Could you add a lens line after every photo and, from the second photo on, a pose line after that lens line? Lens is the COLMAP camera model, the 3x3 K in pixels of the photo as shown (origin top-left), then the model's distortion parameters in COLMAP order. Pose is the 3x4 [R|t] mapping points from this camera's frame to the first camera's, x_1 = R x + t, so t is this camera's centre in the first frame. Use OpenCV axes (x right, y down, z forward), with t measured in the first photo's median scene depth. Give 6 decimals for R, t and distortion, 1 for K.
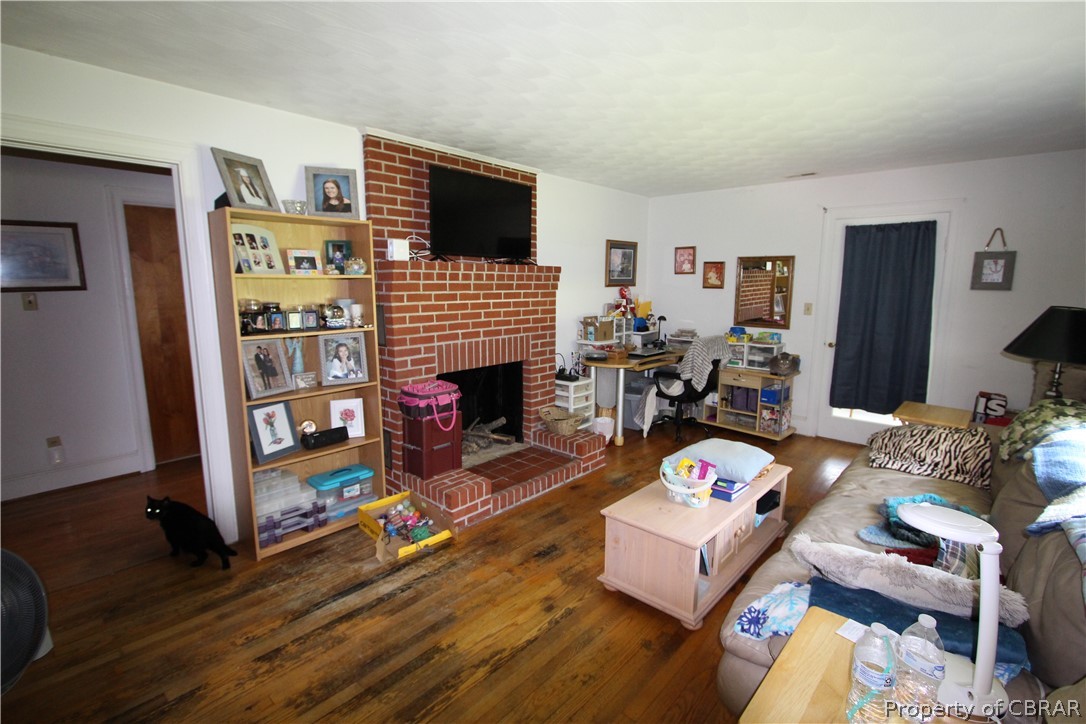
lens RADIAL K [[502.8, 0, 545.4], [0, 502.8, 361.2], [0, 0, 1]] dist [-0.018356, 0.002783]
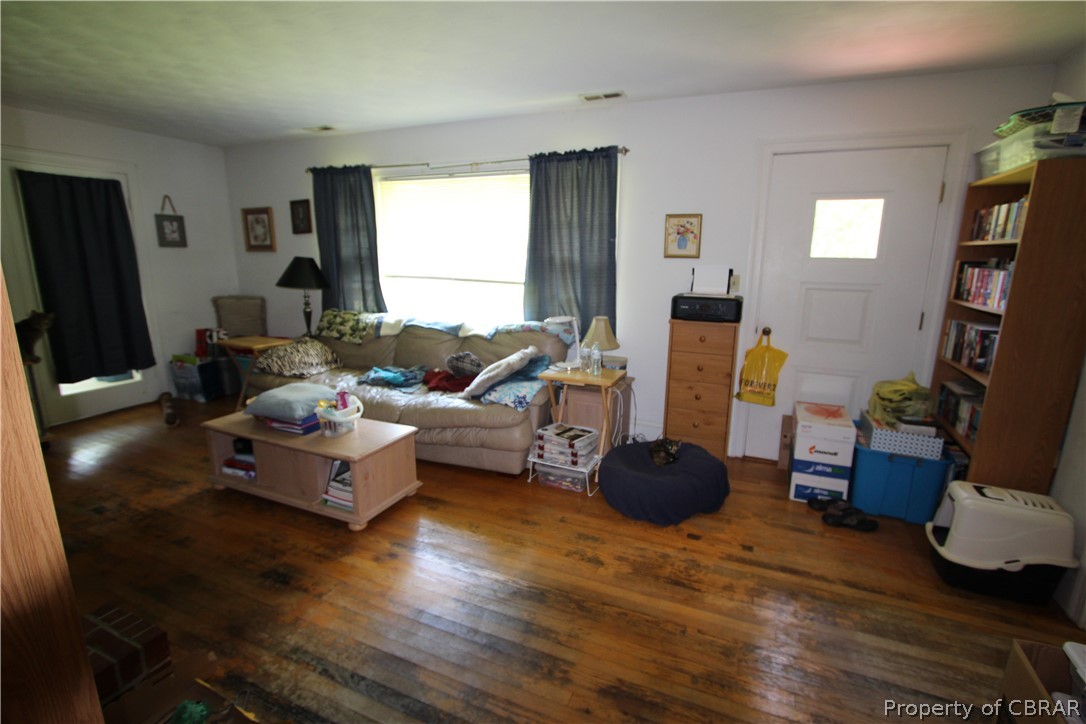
lens RADIAL K [[502.8, 0, 553.8], [0, 502.8, 365.6], [0, 0, 1]] dist [-0.018356, 0.002783]
pose [[-0.327765, -0.214285, 0.920137, -0.618020], [0.134522, 0.953429, 0.269957, -0.075438], [-0.935133, 0.212261, -0.283675, 0.570968]]
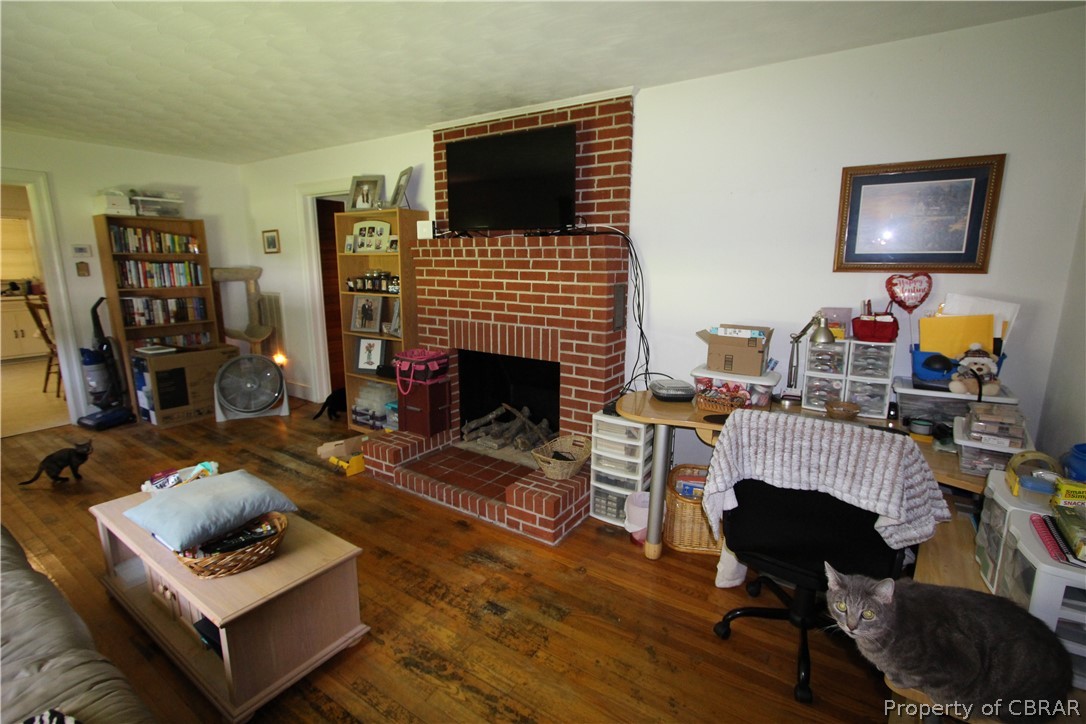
lens RADIAL K [[502.8, 0, 535.1], [0, 502.8, 355.5], [0, 0, 1]] dist [-0.018356, 0.002783]
pose [[0.144406, 0.190862, -0.970937, 0.792737], [-0.156549, 0.973271, 0.168037, -0.154242], [0.977057, 0.127734, 0.170425, 0.956437]]
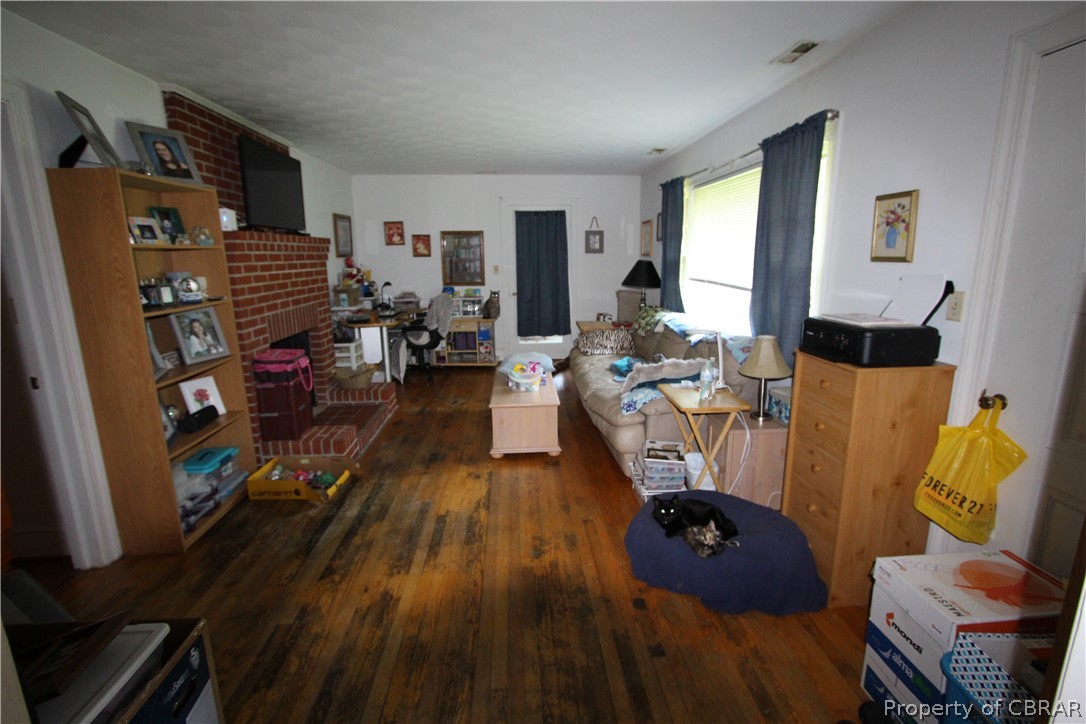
lens RADIAL K [[502.8, 0, 545.0], [0, 502.8, 362.9], [0, 0, 1]] dist [-0.018356, 0.002783]
pose [[0.699878, -0.164249, 0.695121, -0.514268], [0.125529, 0.986338, 0.106673, 0.024624], [-0.703145, 0.012600, 0.710934, -0.110565]]
